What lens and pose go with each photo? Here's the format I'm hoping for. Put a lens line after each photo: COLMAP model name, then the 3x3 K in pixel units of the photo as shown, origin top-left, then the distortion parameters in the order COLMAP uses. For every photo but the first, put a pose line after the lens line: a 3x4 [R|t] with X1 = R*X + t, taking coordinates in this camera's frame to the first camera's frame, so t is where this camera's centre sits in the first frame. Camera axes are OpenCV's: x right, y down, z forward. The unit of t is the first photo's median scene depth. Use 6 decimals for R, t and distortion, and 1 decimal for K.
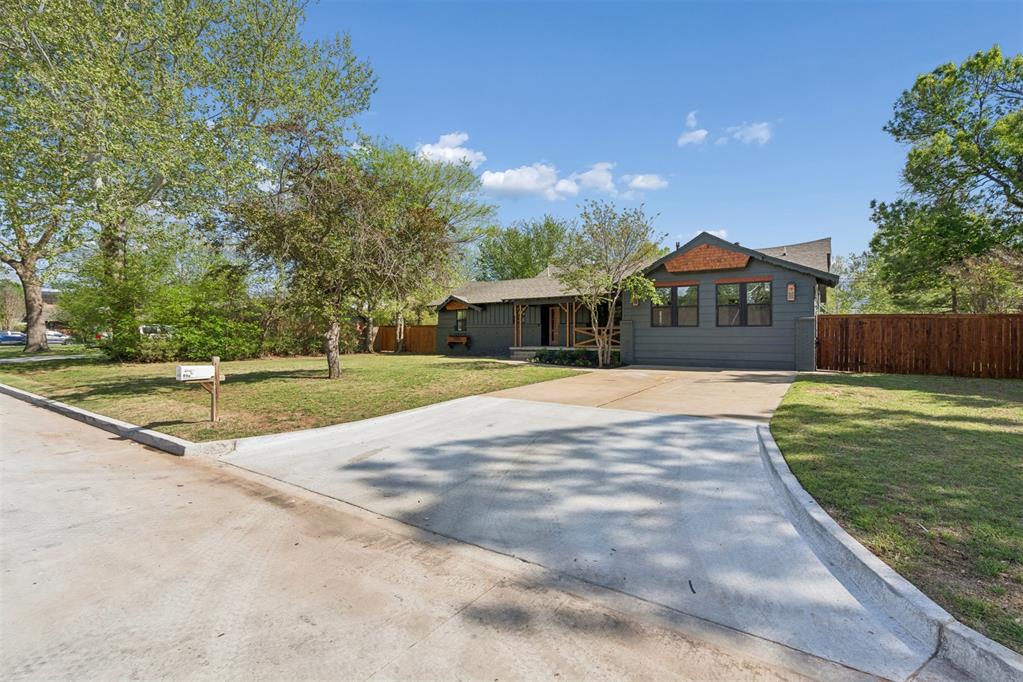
lens RADIAL K [[452.8, 0, 488.9], [0, 452.8, 341.1], [0, 0, 1]] dist [0.000445, 0.000117]
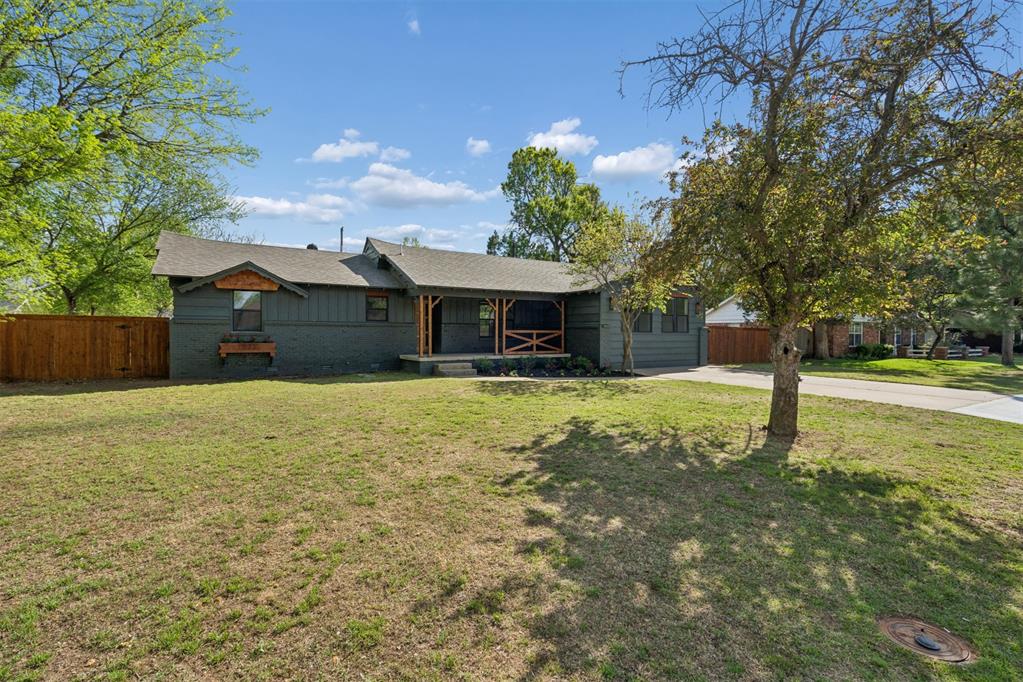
lens RADIAL K [[484.5, 0, 511.5], [0, 484.5, 341.0], [0, 0, 1]] dist [-0.001149, -0.000060]
pose [[0.388983, -0.013580, 0.921145, -0.810416], [0.005648, 0.999908, 0.012356, -0.028283], [-0.921228, 0.000397, 0.389023, 0.881073]]
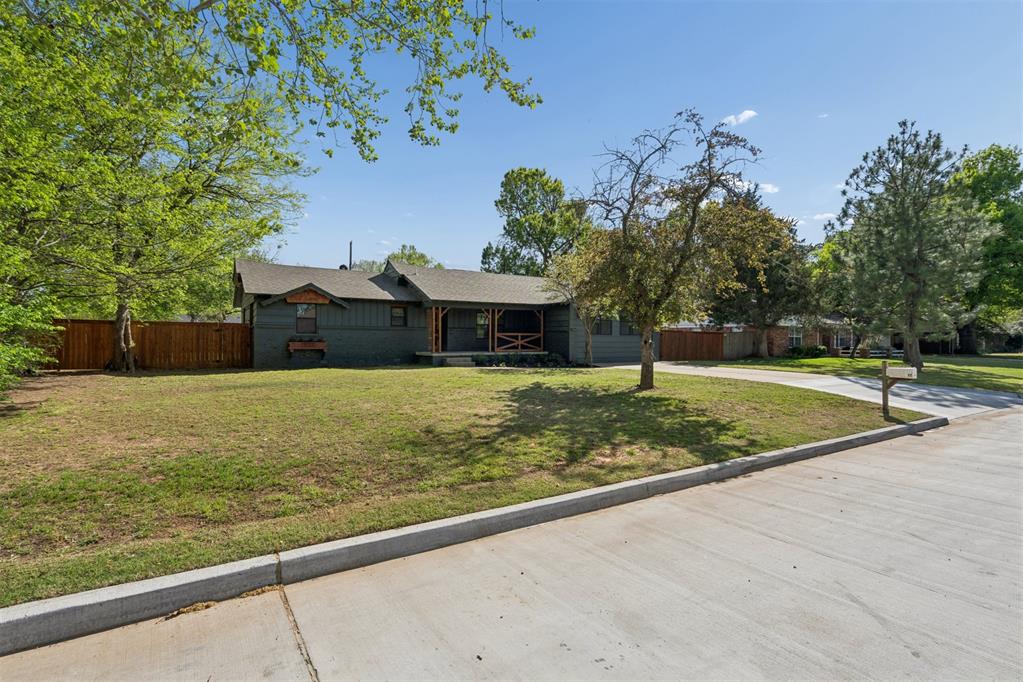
lens RADIAL K [[508.4, 0, 511.5], [0, 508.4, 341.0], [0, 0, 1]] dist [-0.000522, -0.000032]
pose [[0.380052, -0.002676, 0.924961, -1.198551], [0.005964, 0.999982, 0.000443, -0.015517], [-0.924946, 0.005348, 0.380061, 0.700346]]
